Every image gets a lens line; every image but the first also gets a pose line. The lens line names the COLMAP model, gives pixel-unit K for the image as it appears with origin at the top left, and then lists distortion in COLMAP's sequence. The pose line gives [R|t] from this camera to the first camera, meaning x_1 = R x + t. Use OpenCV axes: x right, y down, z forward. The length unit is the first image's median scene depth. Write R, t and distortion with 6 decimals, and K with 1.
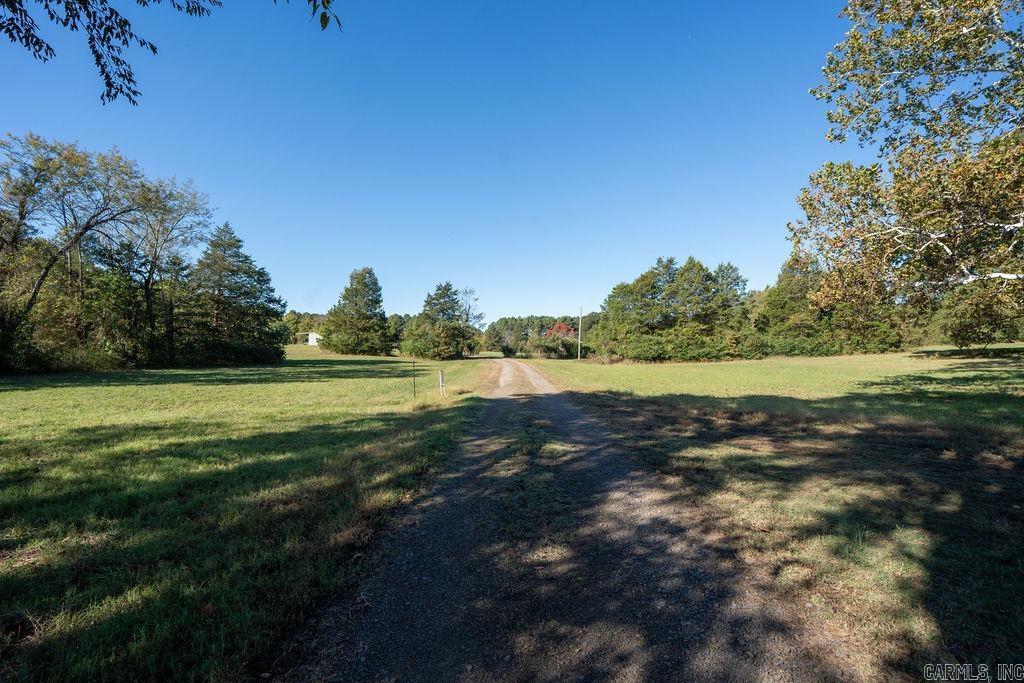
lens RADIAL K [[466.9, 0, 506.3], [0, 466.9, 336.8], [0, 0, 1]] dist [-0.049524, 0.016444]
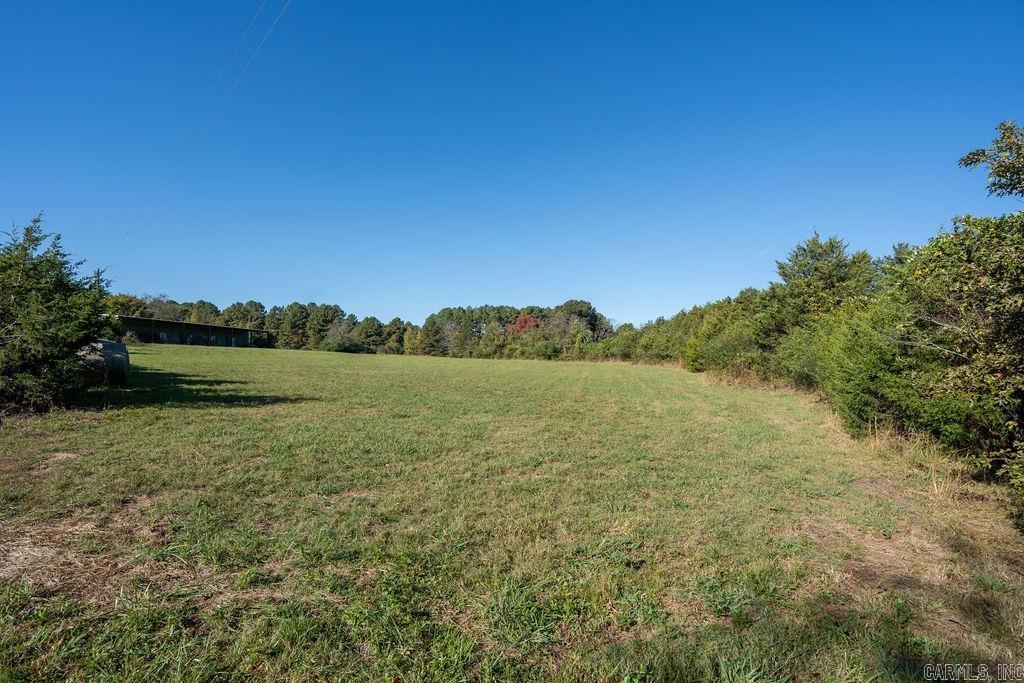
lens RADIAL K [[466.9, 0, 505.3], [0, 466.9, 334.9], [0, 0, 1]] dist [-0.049524, 0.016444]
pose [[0.994336, 0.003093, 0.106239, 0.007219], [-0.002186, 0.999960, -0.008658, 0.007033], [-0.106262, 0.008376, 0.994303, 0.277599]]
